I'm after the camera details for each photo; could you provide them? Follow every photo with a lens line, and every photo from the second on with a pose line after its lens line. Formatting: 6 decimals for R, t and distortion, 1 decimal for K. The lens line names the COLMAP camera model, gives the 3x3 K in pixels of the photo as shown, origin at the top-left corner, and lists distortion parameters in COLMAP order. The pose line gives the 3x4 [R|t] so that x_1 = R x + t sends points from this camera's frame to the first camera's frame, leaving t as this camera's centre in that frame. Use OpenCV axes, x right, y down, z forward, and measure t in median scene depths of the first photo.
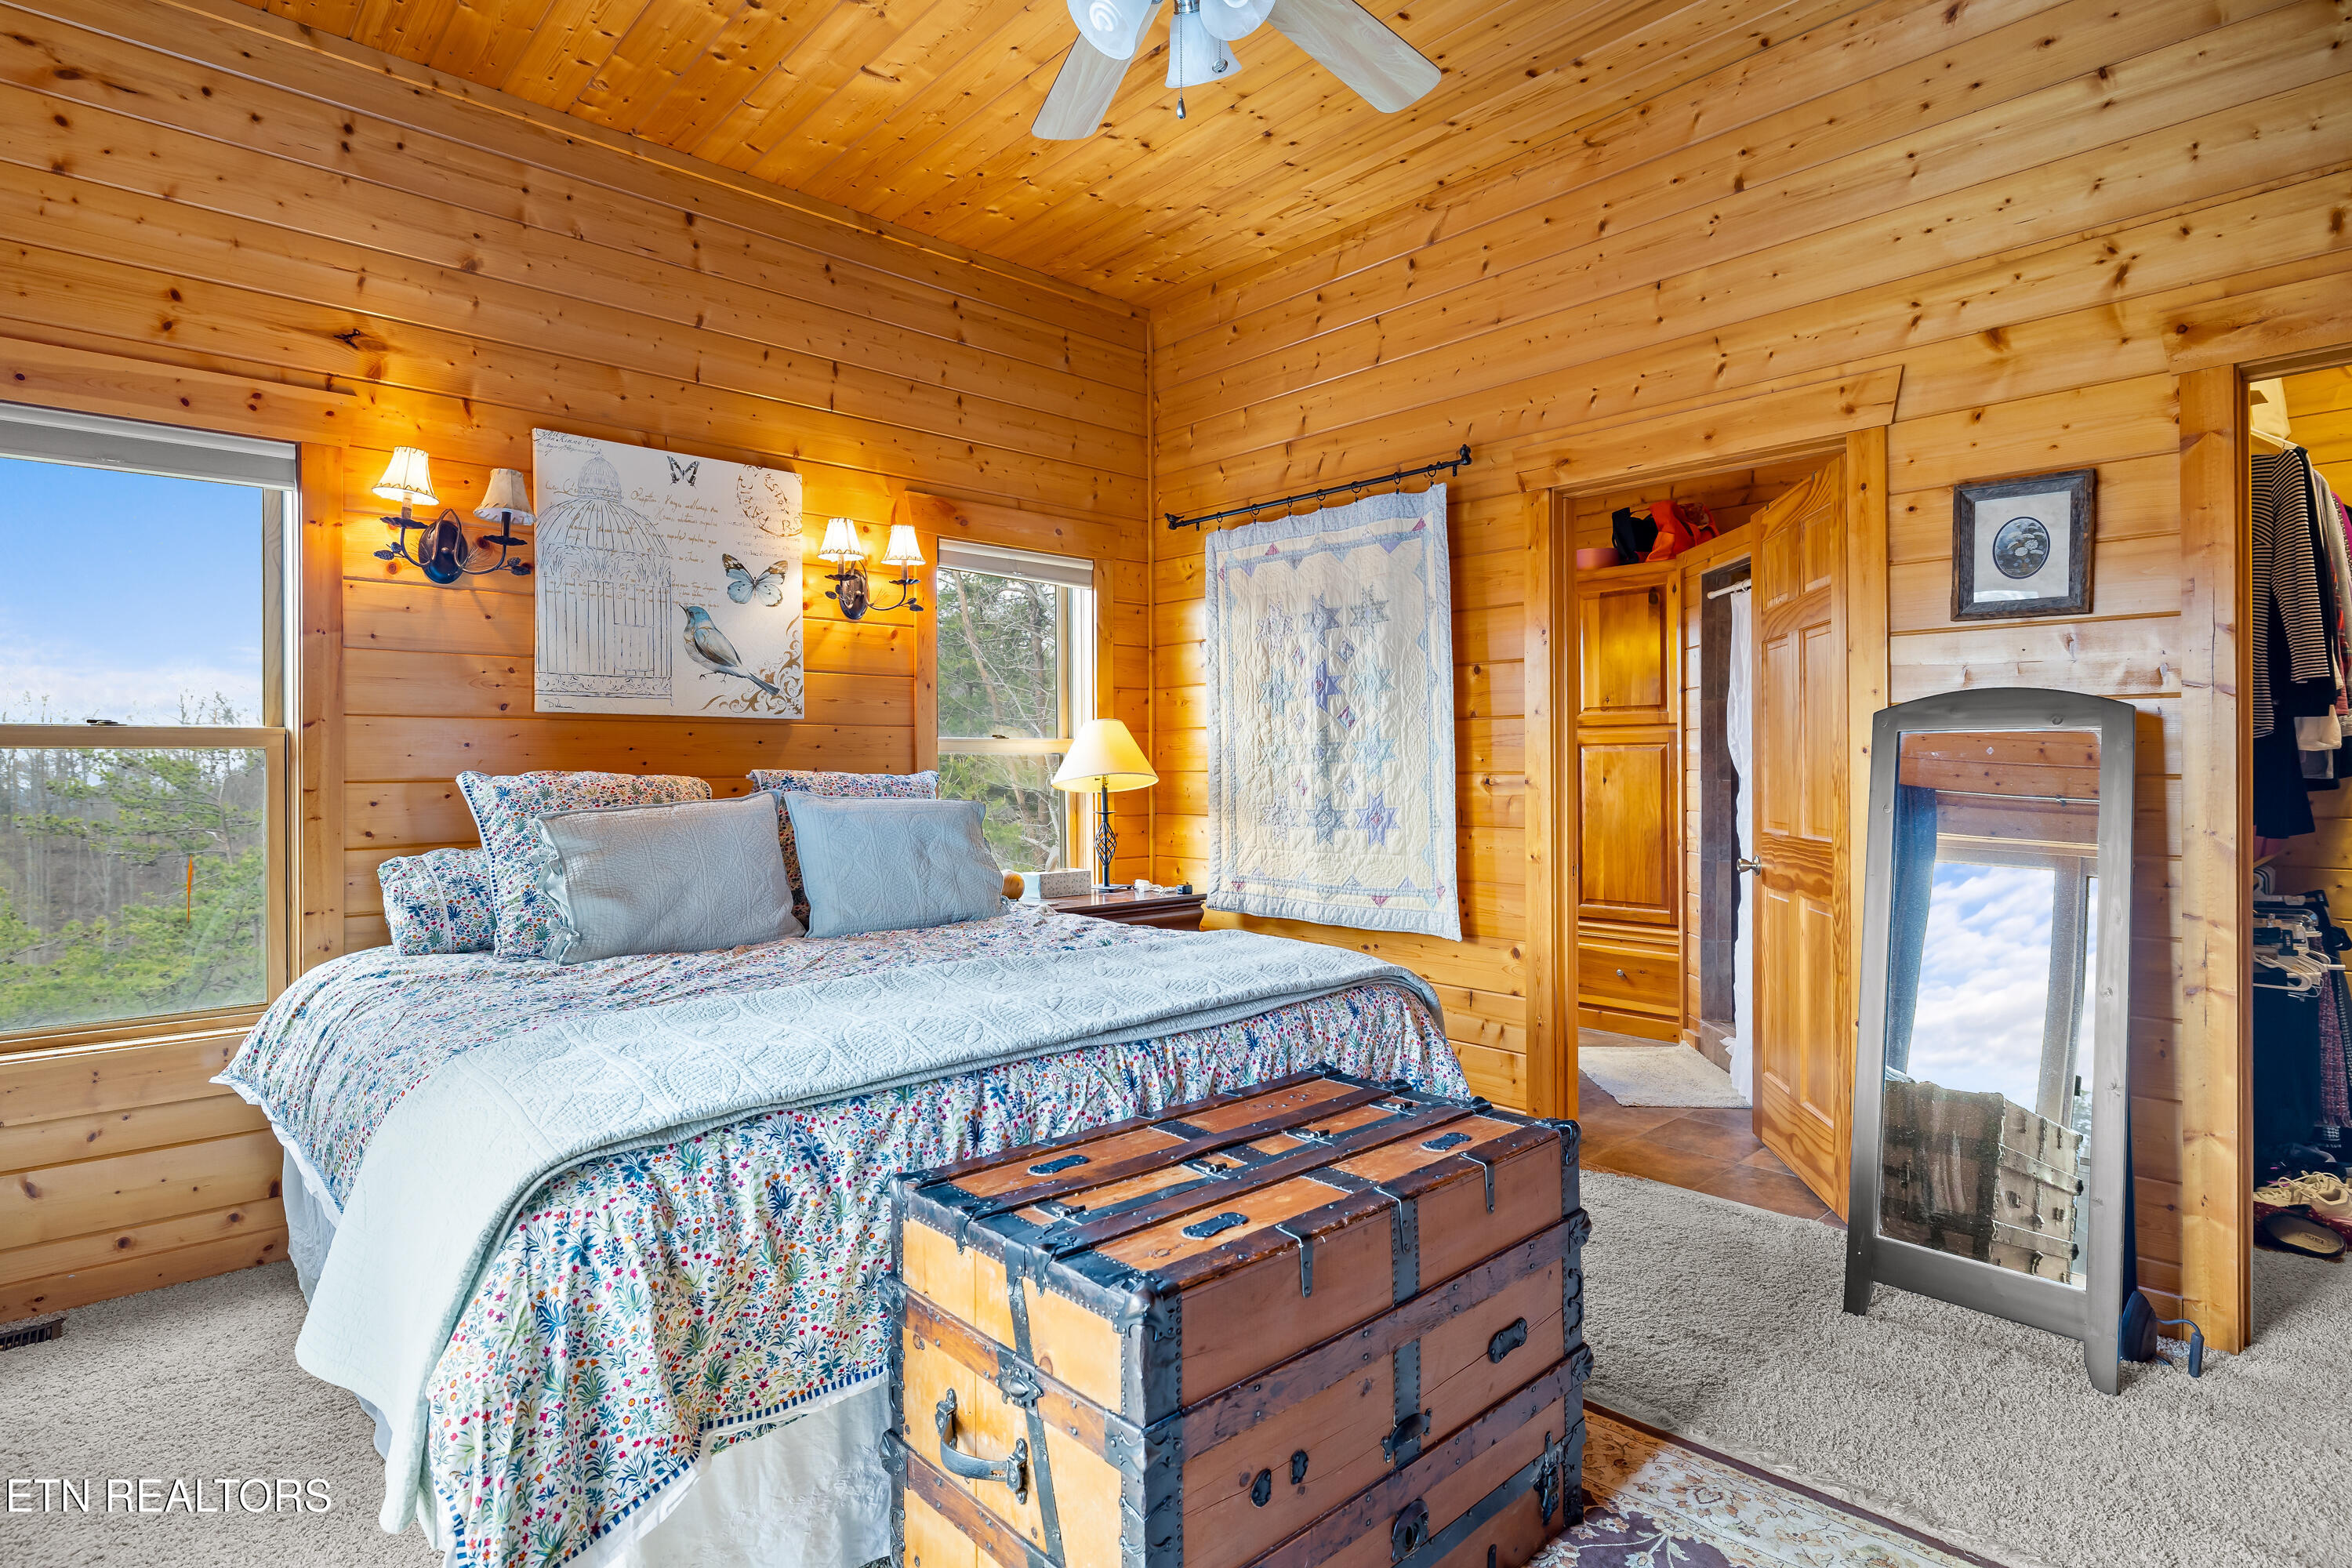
lens RADIAL K [[1191.7, 0, 1156.5], [0, 1191.7, 771.5], [0, 0, 1]] dist [-0.015597, 0.001464]
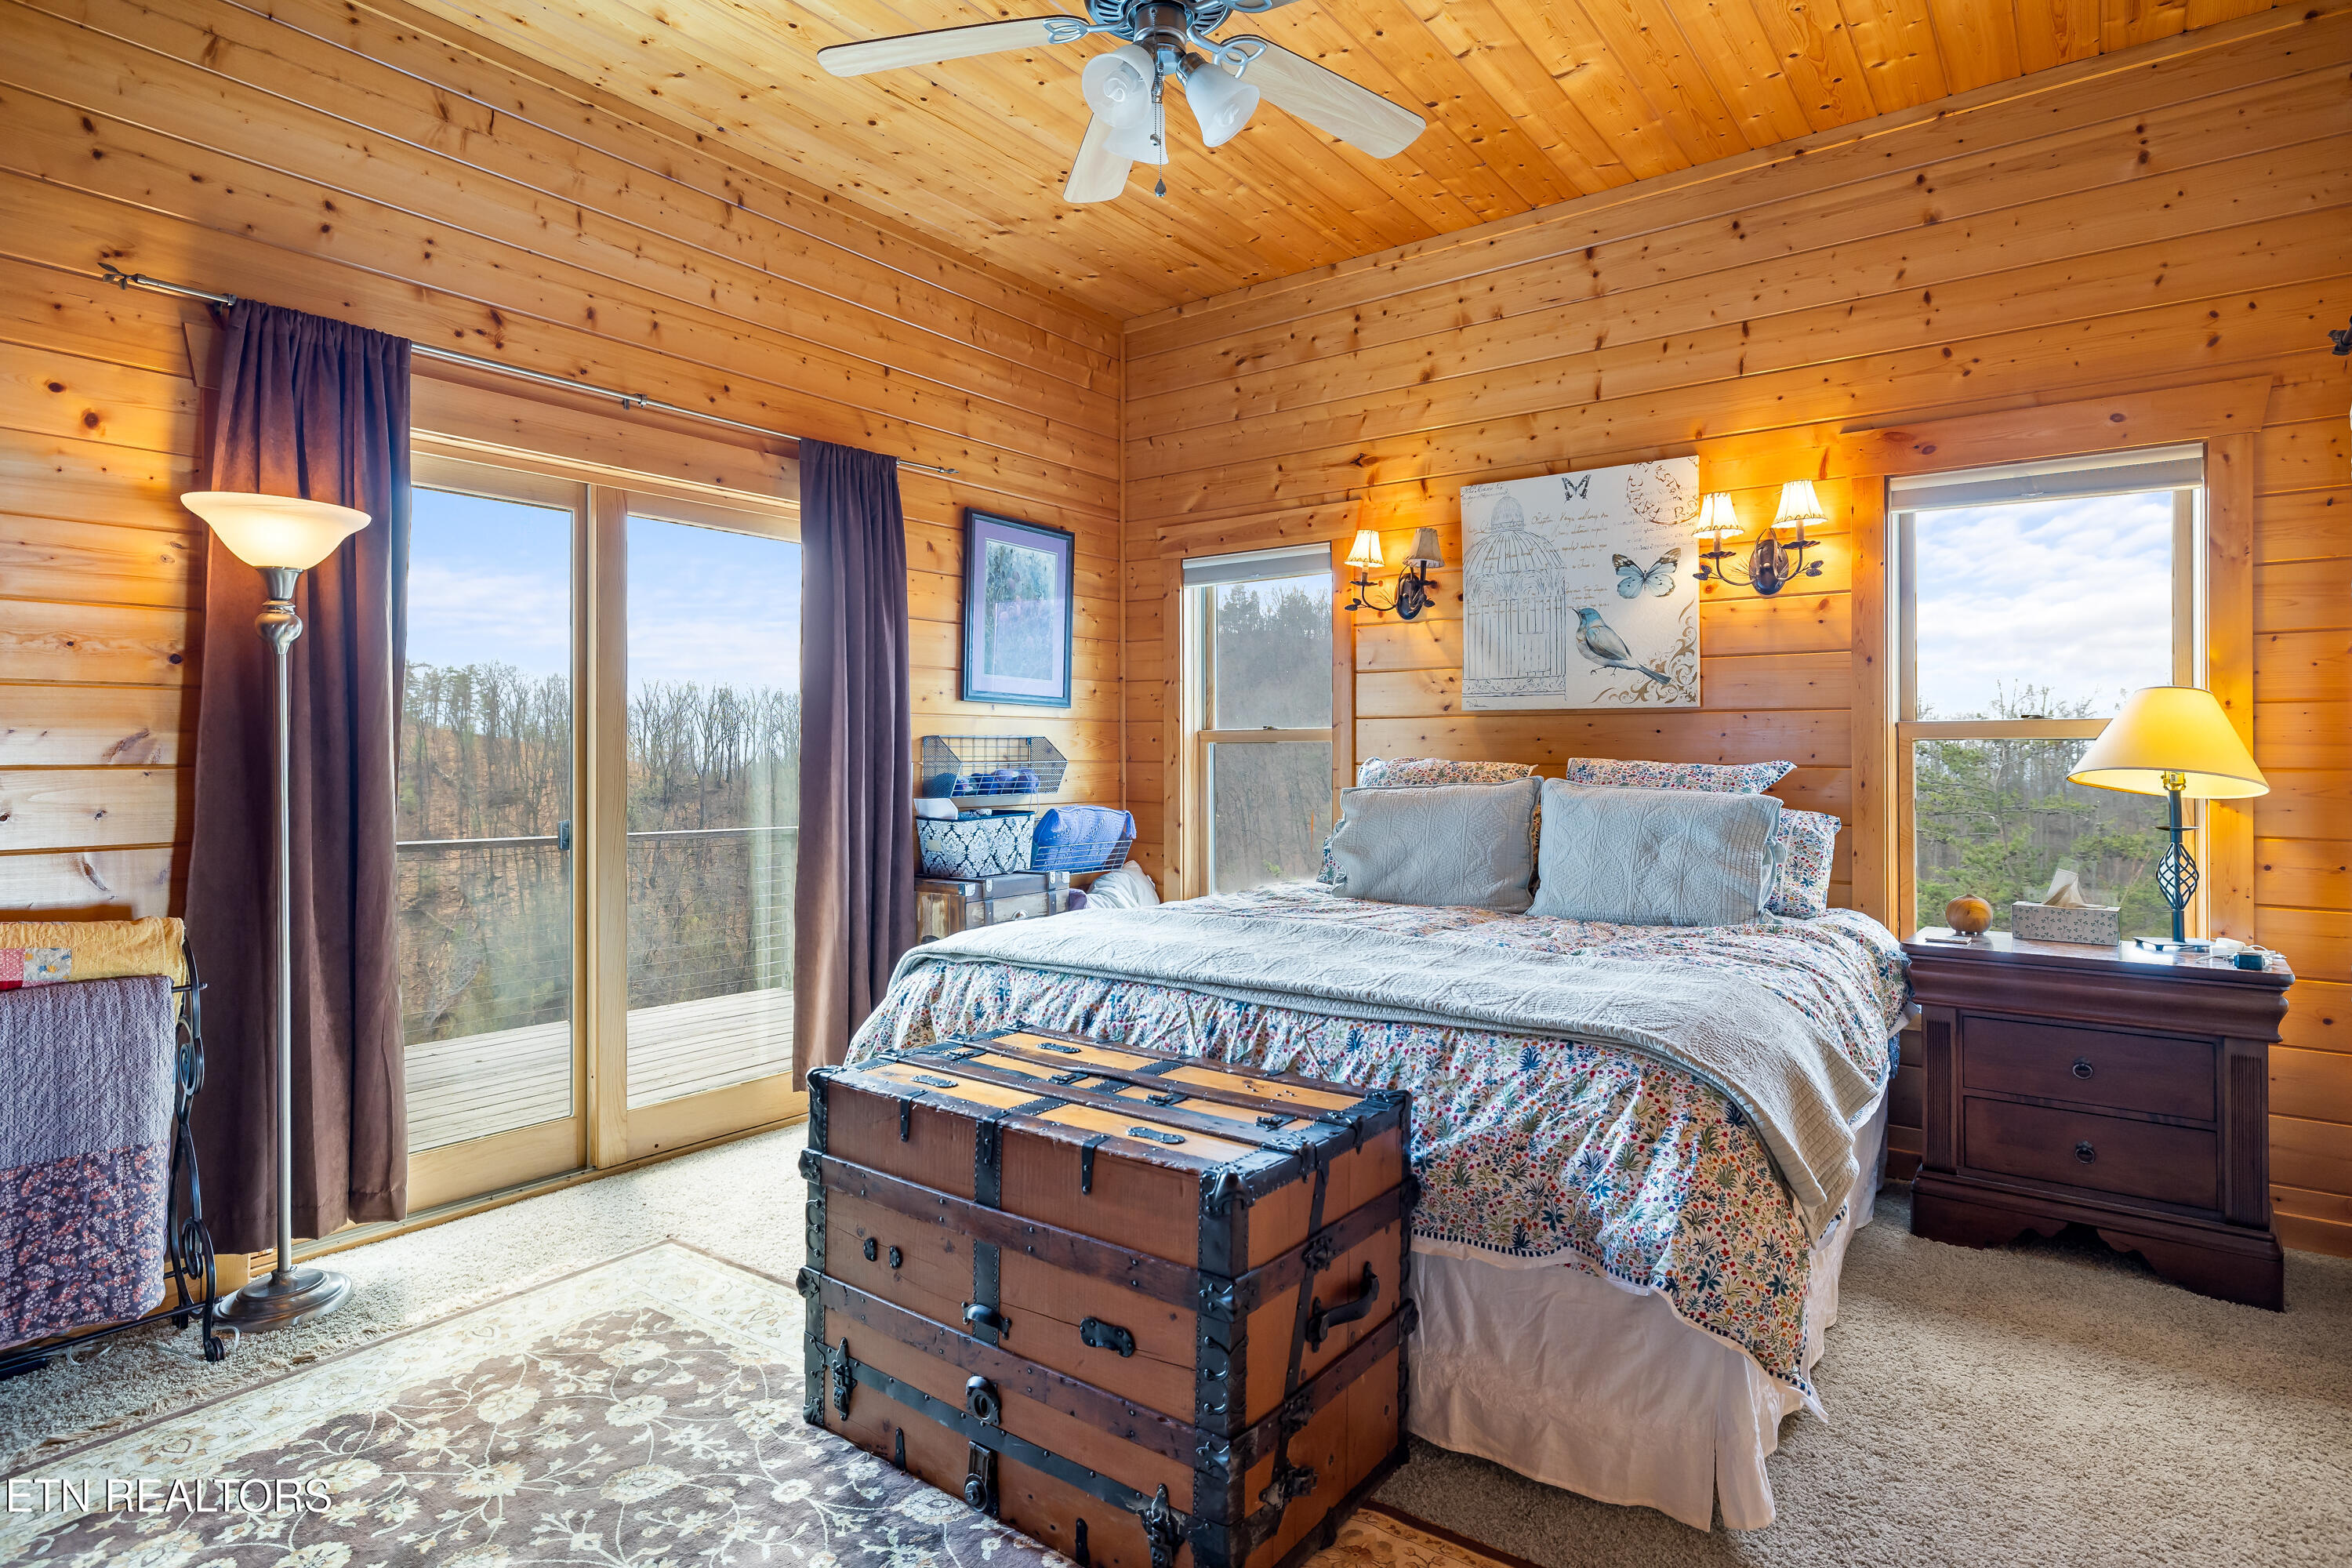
lens RADIAL K [[1191.7, 0, 1163.9], [0, 1191.7, 763.6], [0, 0, 1]] dist [-0.015597, 0.001464]
pose [[0.190556, 0.009664, -0.981629, 0.630803], [-0.006515, 0.999942, 0.008580, -0.003157], [0.981655, 0.004761, 0.190608, 0.424976]]
